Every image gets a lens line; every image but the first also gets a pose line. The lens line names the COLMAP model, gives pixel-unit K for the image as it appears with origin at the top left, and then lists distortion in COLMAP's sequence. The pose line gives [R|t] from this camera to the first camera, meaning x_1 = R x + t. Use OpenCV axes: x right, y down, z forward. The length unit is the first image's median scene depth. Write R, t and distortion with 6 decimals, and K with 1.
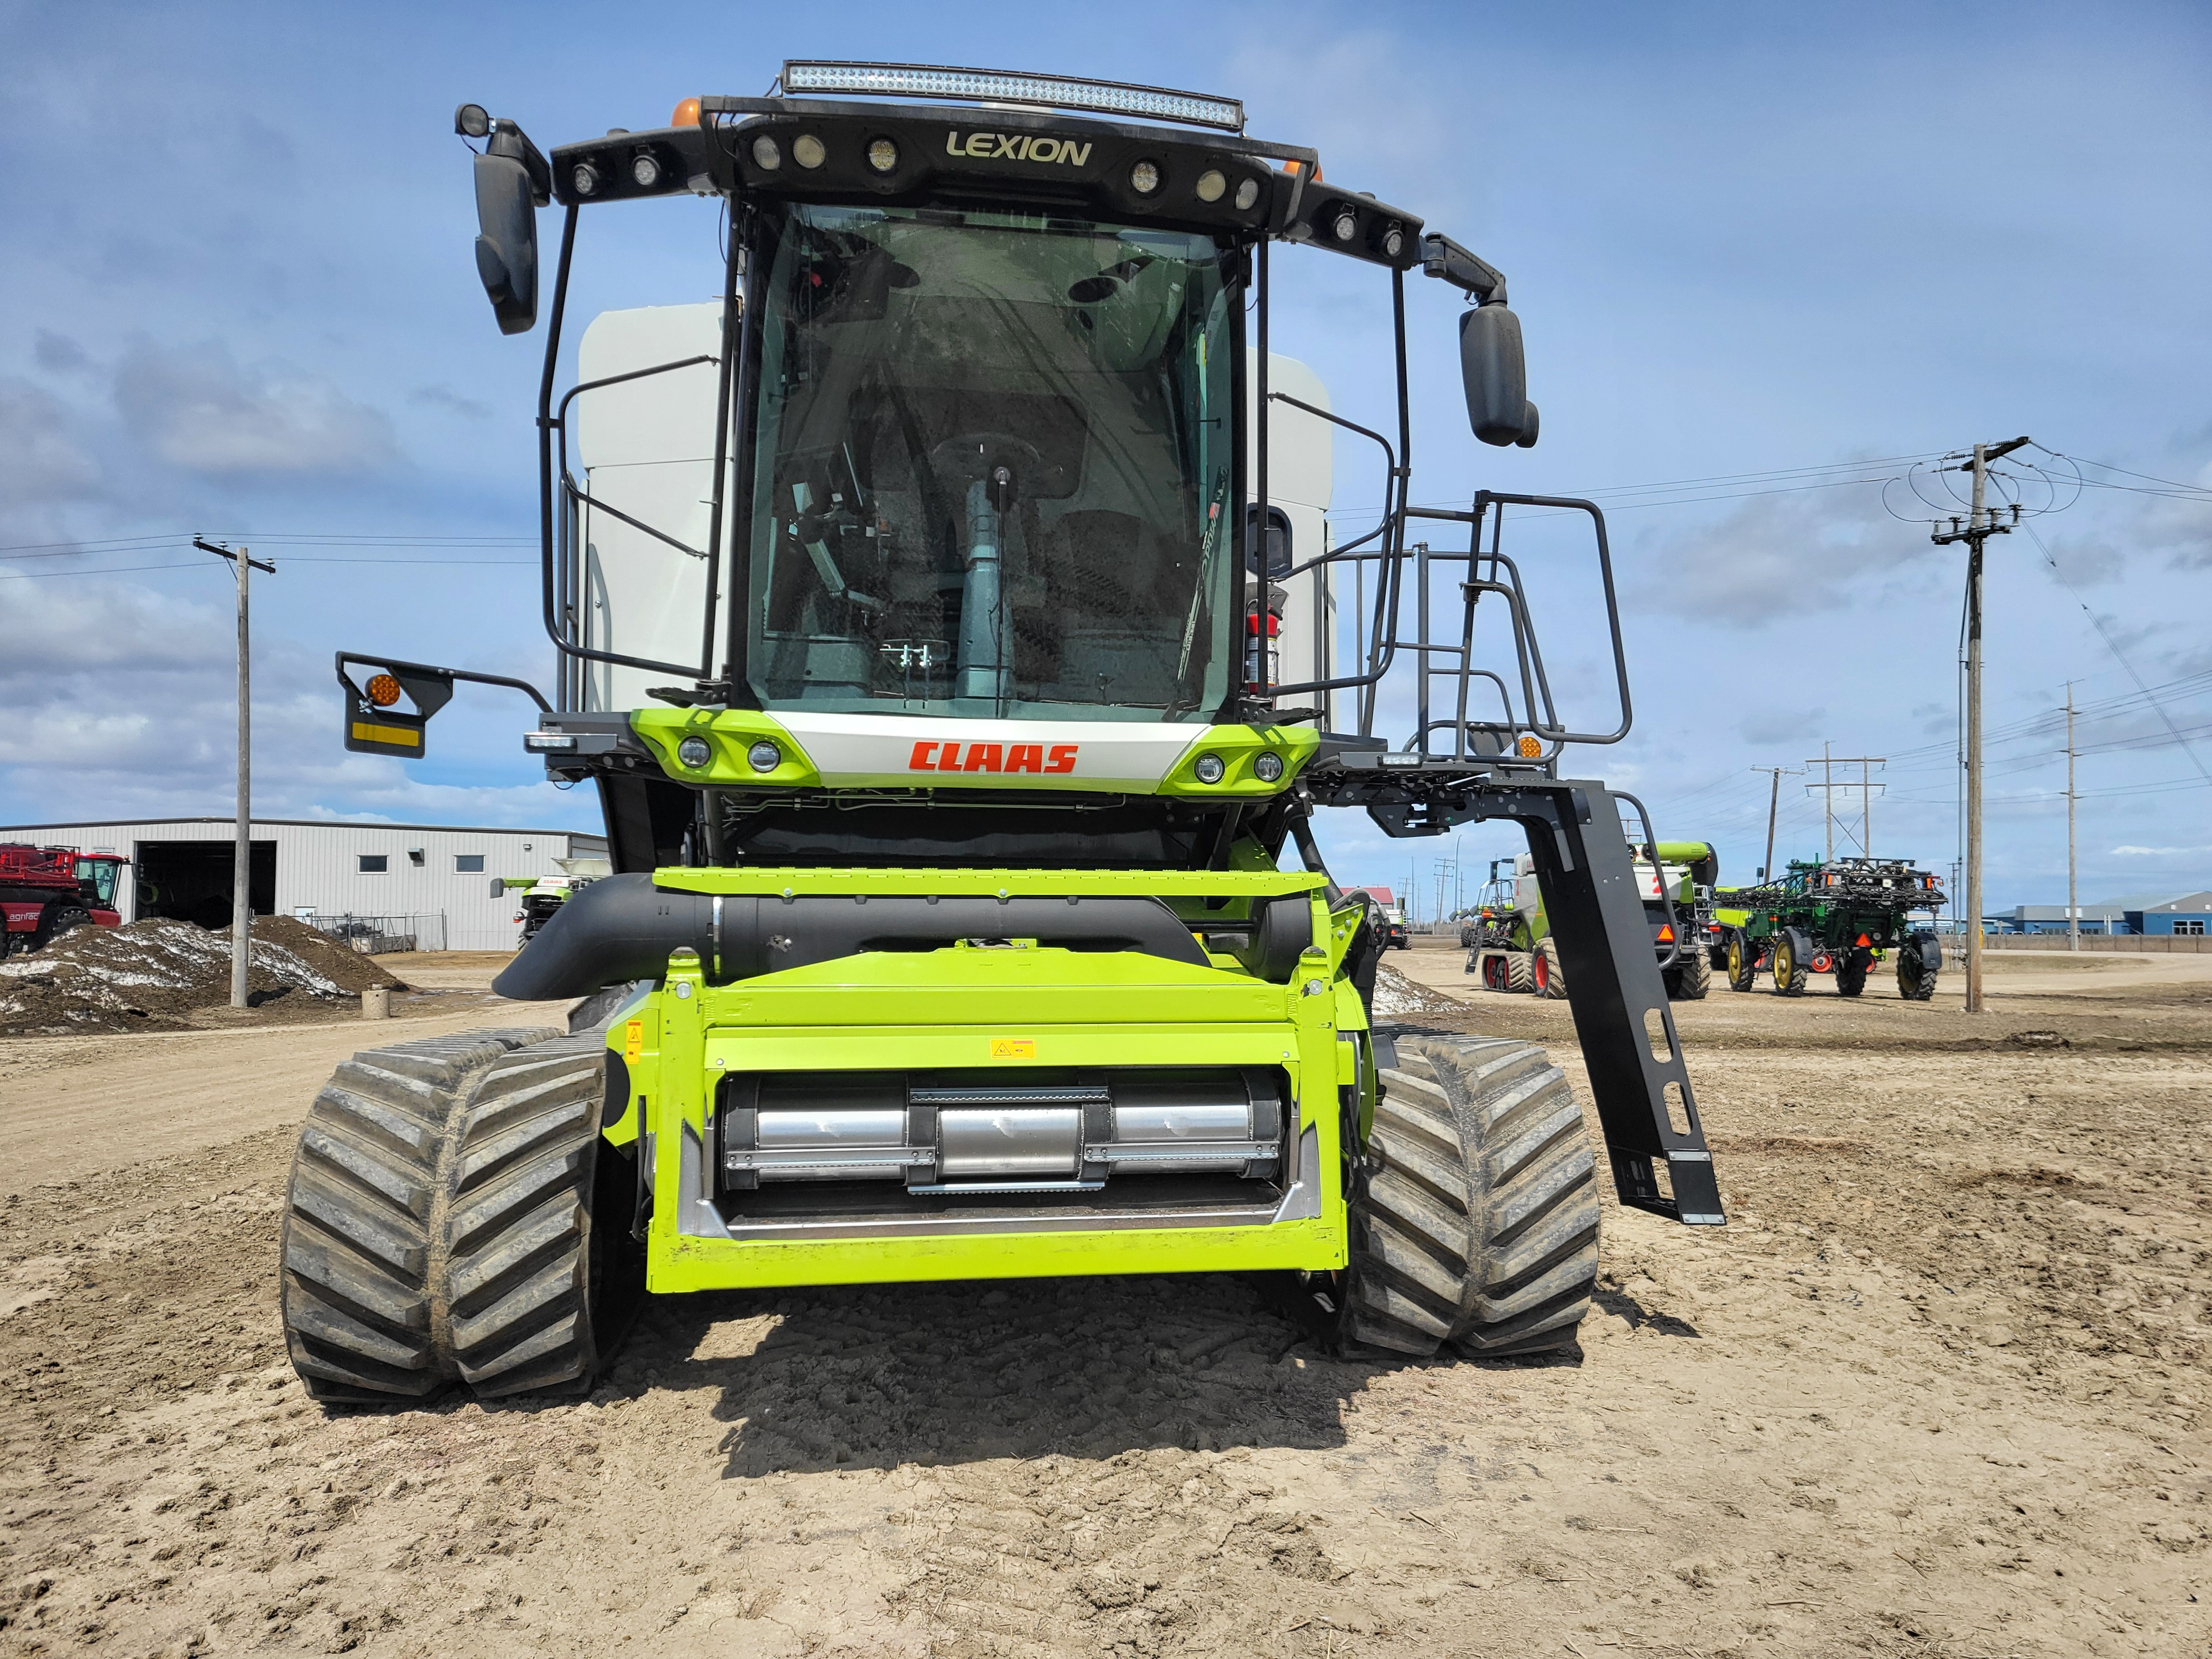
lens RADIAL K [[1639.9, 0, 1106.0], [0, 1639.9, 829.5], [0, 0, 1]] dist [0.072492, -0.081436]
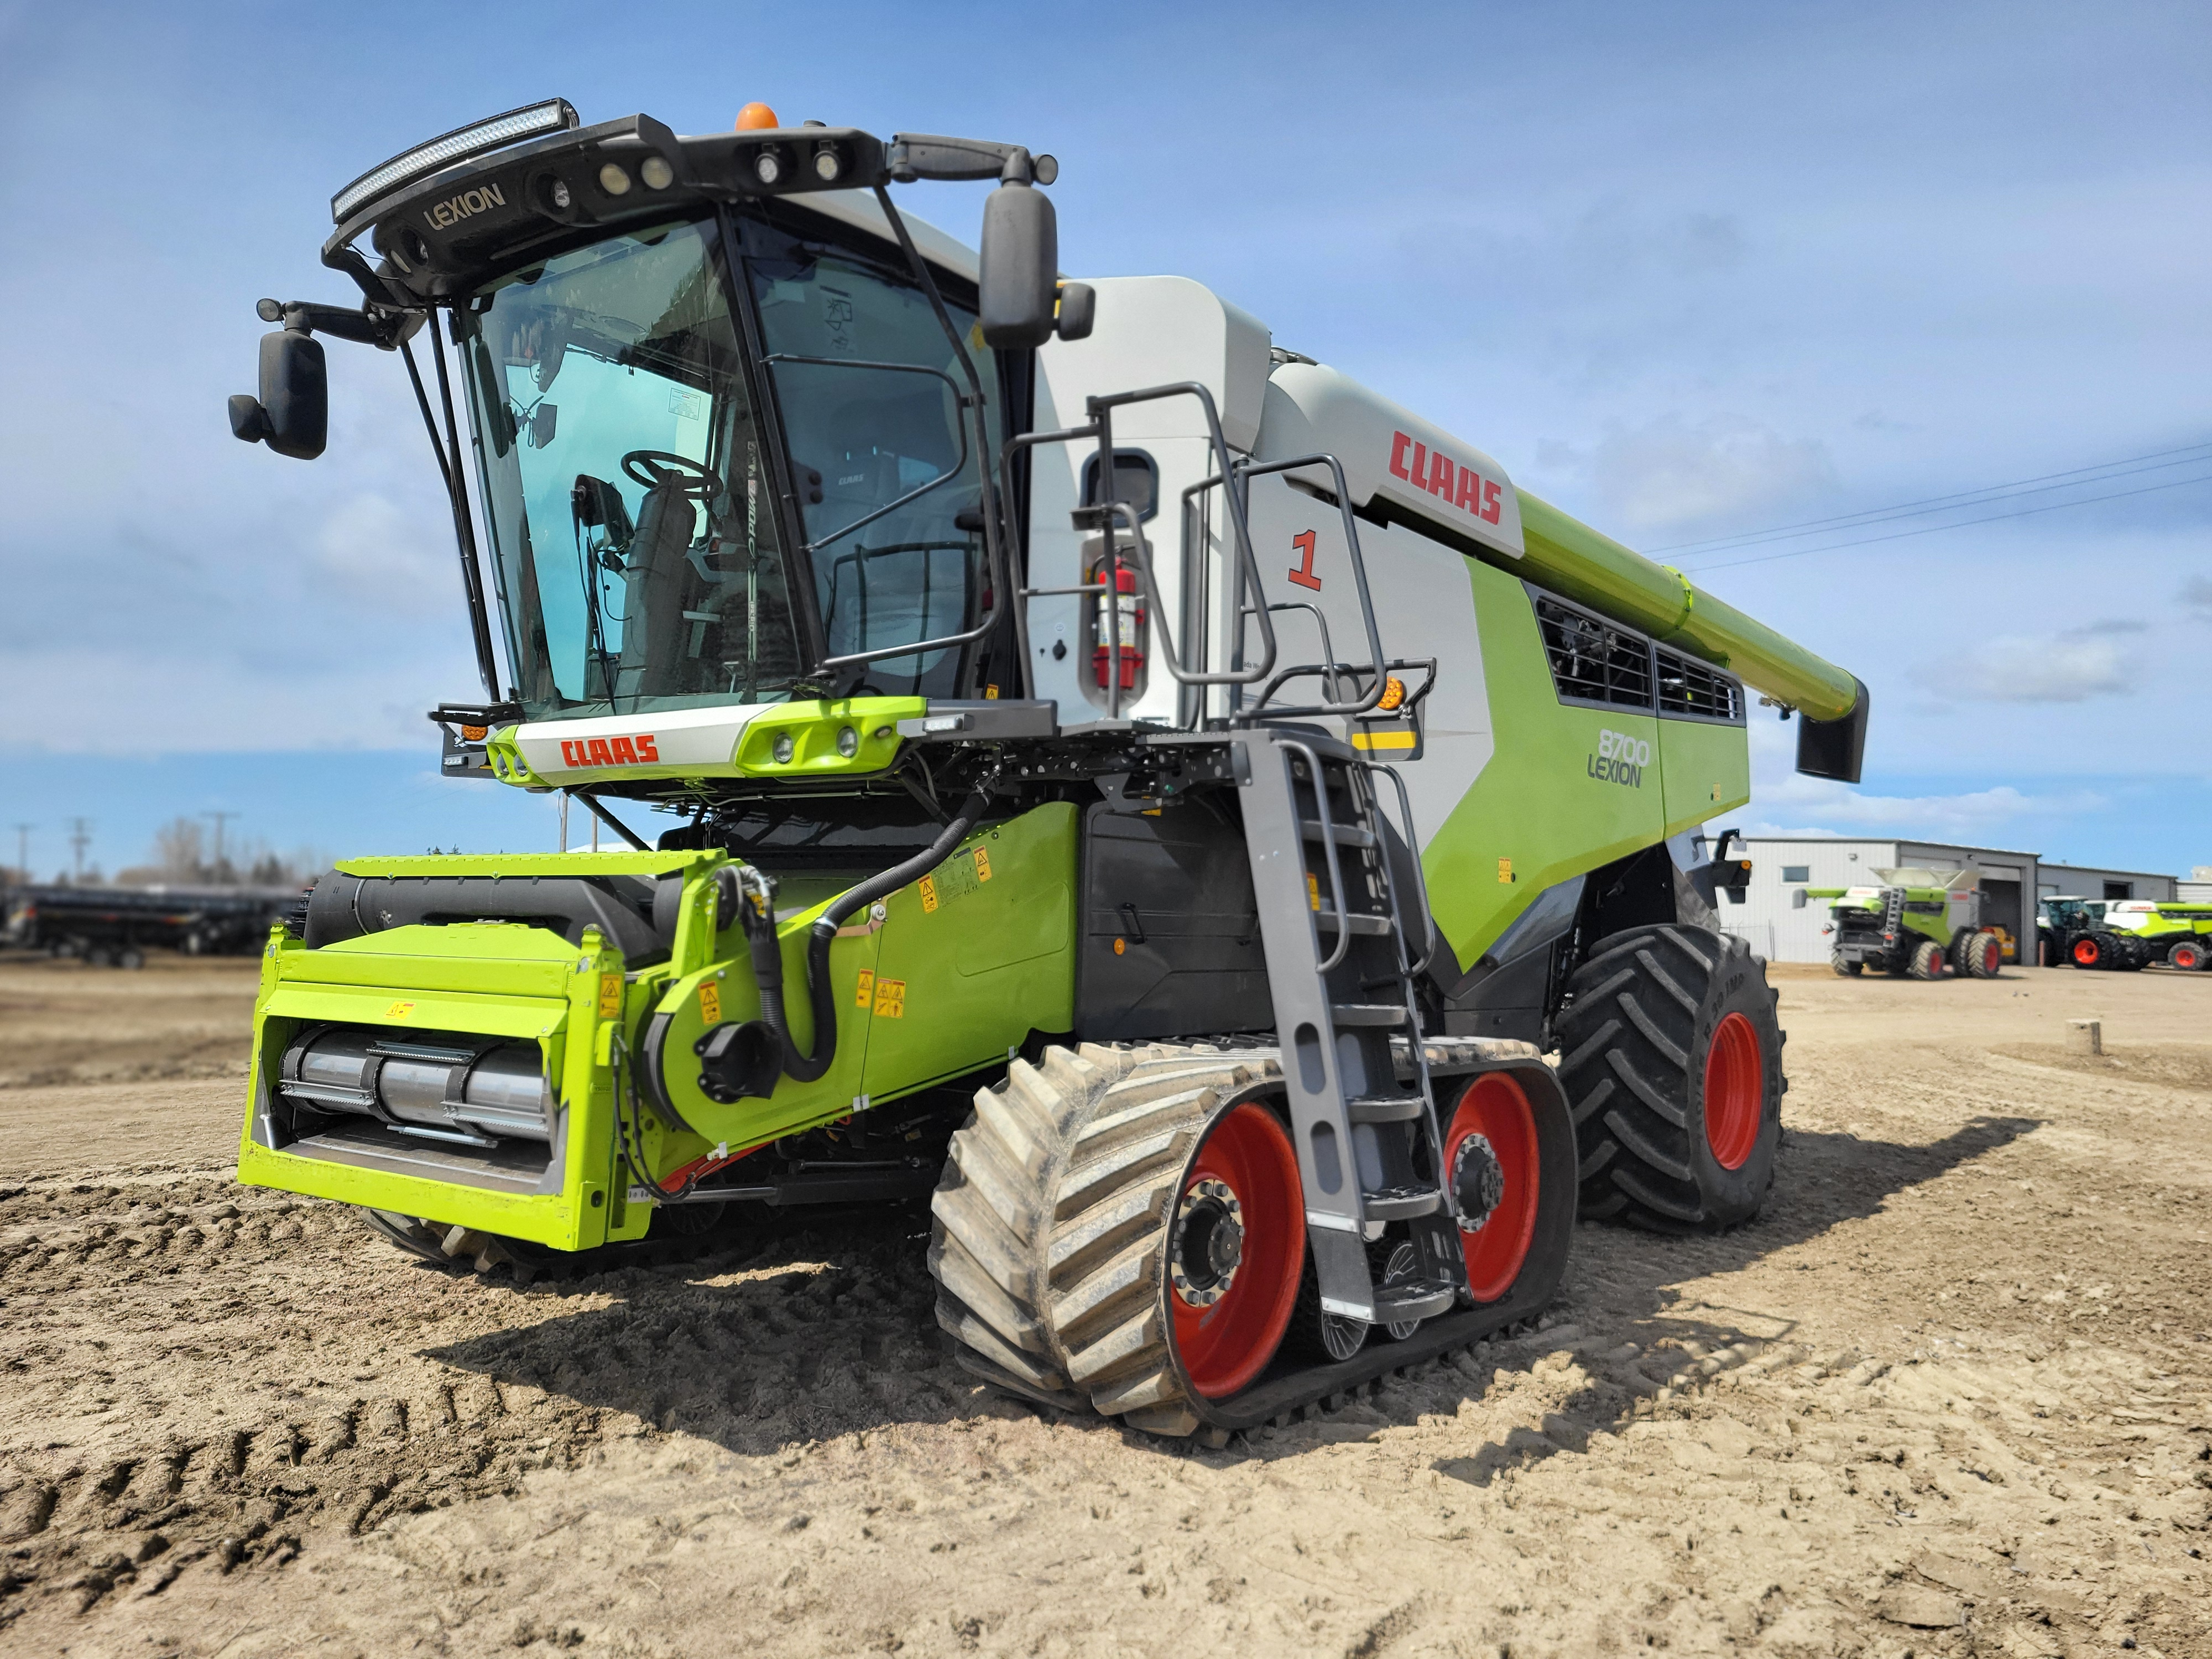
lens RADIAL K [[1639.9, 0, 1106.0], [0, 1639.9, 829.5], [0, 0, 1]] dist [0.072492, -0.081436]
pose [[0.708902, -0.029669, -0.704682, 0.944702], [0.024715, 0.999546, -0.017221, 0.035270], [0.704874, -0.005208, 0.709314, 0.463438]]
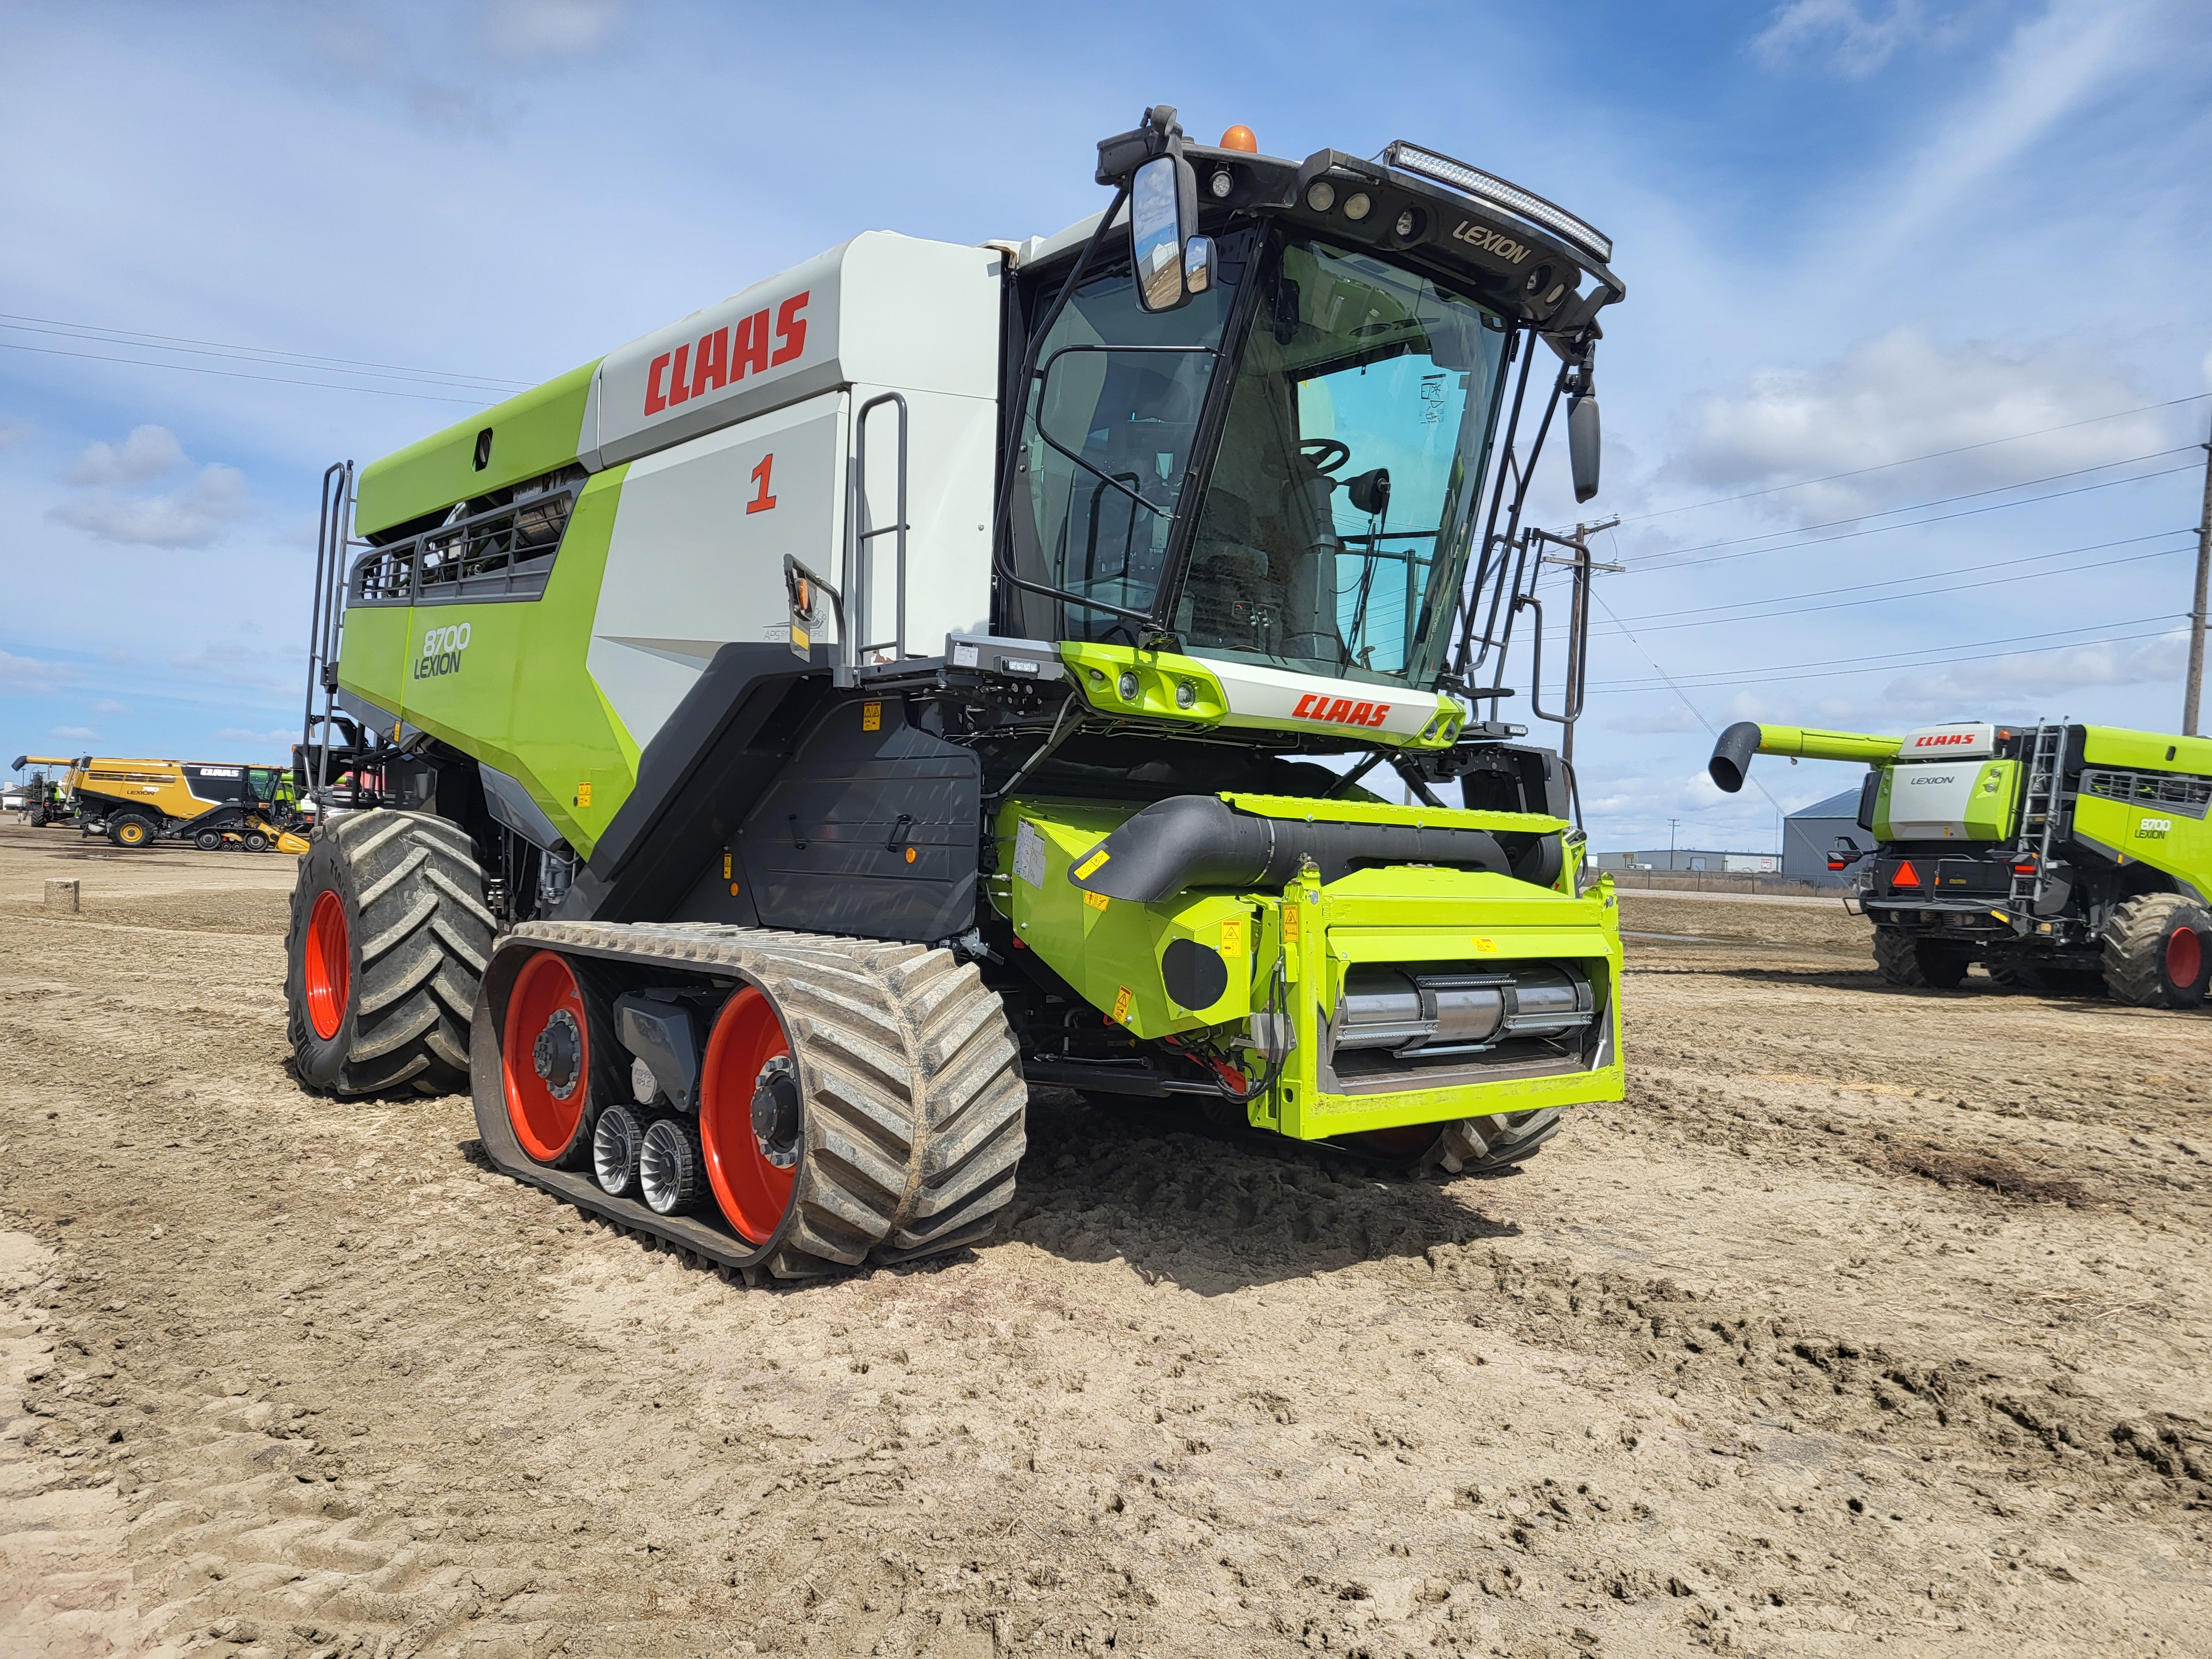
lens RADIAL K [[1639.9, 0, 1106.0], [0, 1639.9, 829.5], [0, 0, 1]] dist [0.072492, -0.081436]
pose [[0.854035, 0.037298, 0.518876, -0.866777], [-0.069076, 0.996725, 0.042048, 0.005049], [-0.515609, -0.071752, 0.853815, 0.030345]]
